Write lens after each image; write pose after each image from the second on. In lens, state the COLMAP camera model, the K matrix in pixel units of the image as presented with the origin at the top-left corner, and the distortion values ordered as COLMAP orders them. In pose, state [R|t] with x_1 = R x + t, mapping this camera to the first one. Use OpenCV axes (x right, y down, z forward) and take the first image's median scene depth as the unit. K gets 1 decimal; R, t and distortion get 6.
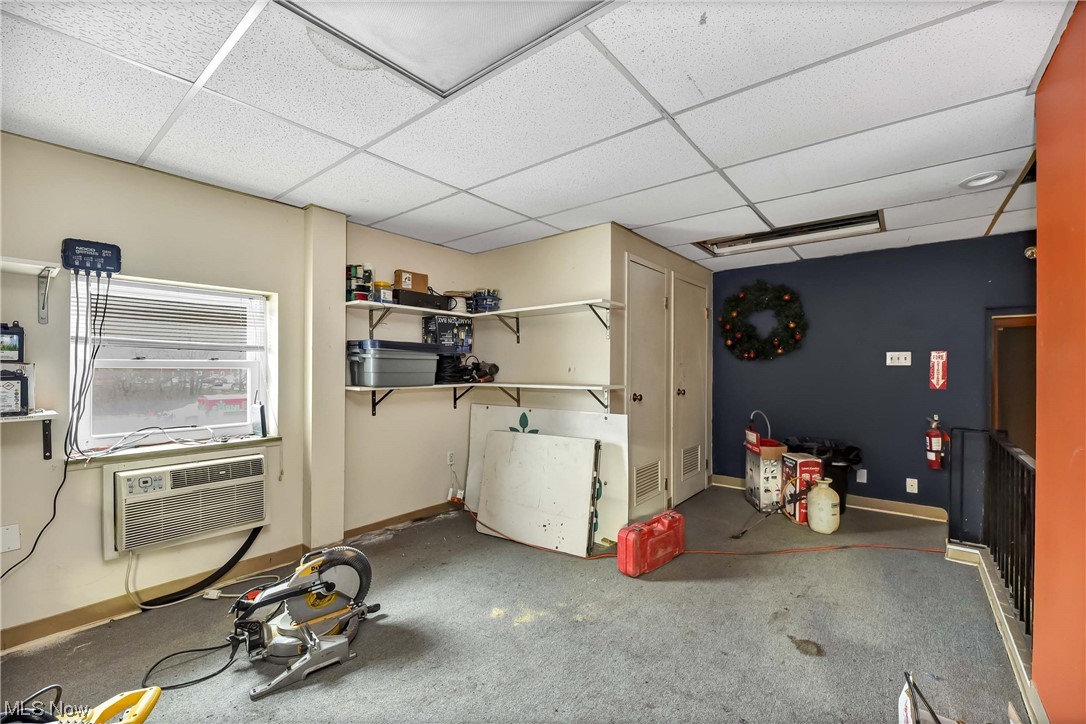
lens RADIAL K [[448.5, 0, 565.6], [0, 448.5, 375.9], [0, 0, 1]] dist [0.000083, -0.002557]
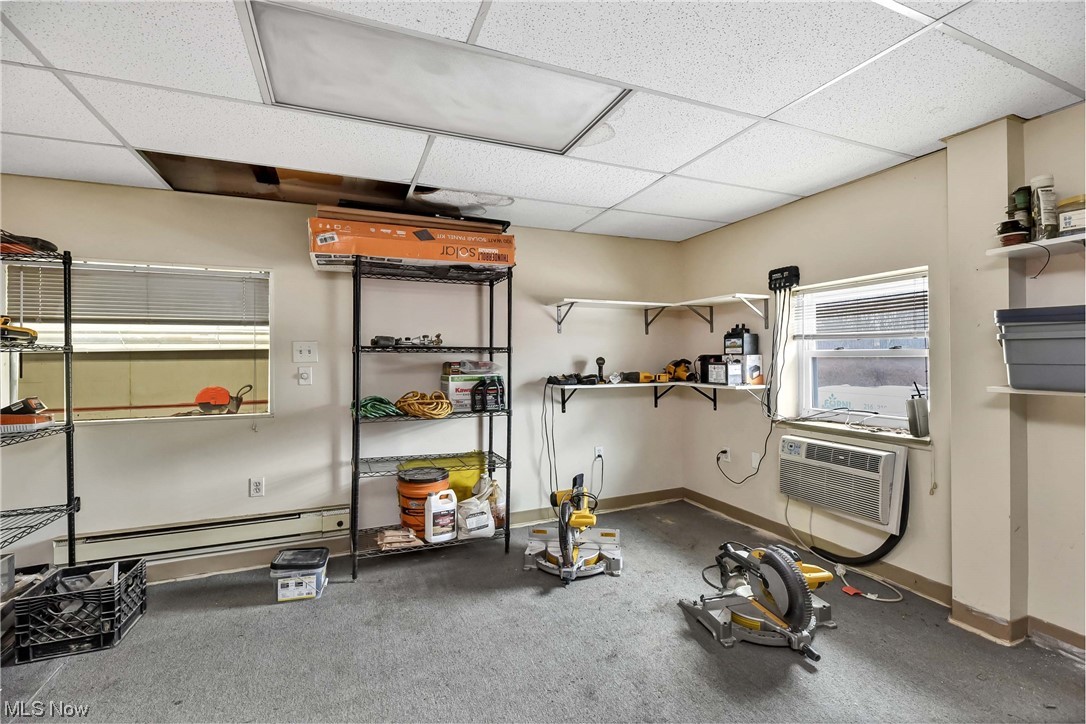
lens RADIAL K [[448.7, 0, 543.0], [0, 448.7, 362.0], [0, 0, 1]] dist [-0.000386, 0.000024]
pose [[-0.476929, 0.017642, -0.878765, 0.531319], [0.000241, 0.999801, 0.019941, -0.031140], [0.878942, 0.009299, -0.476838, 0.981667]]
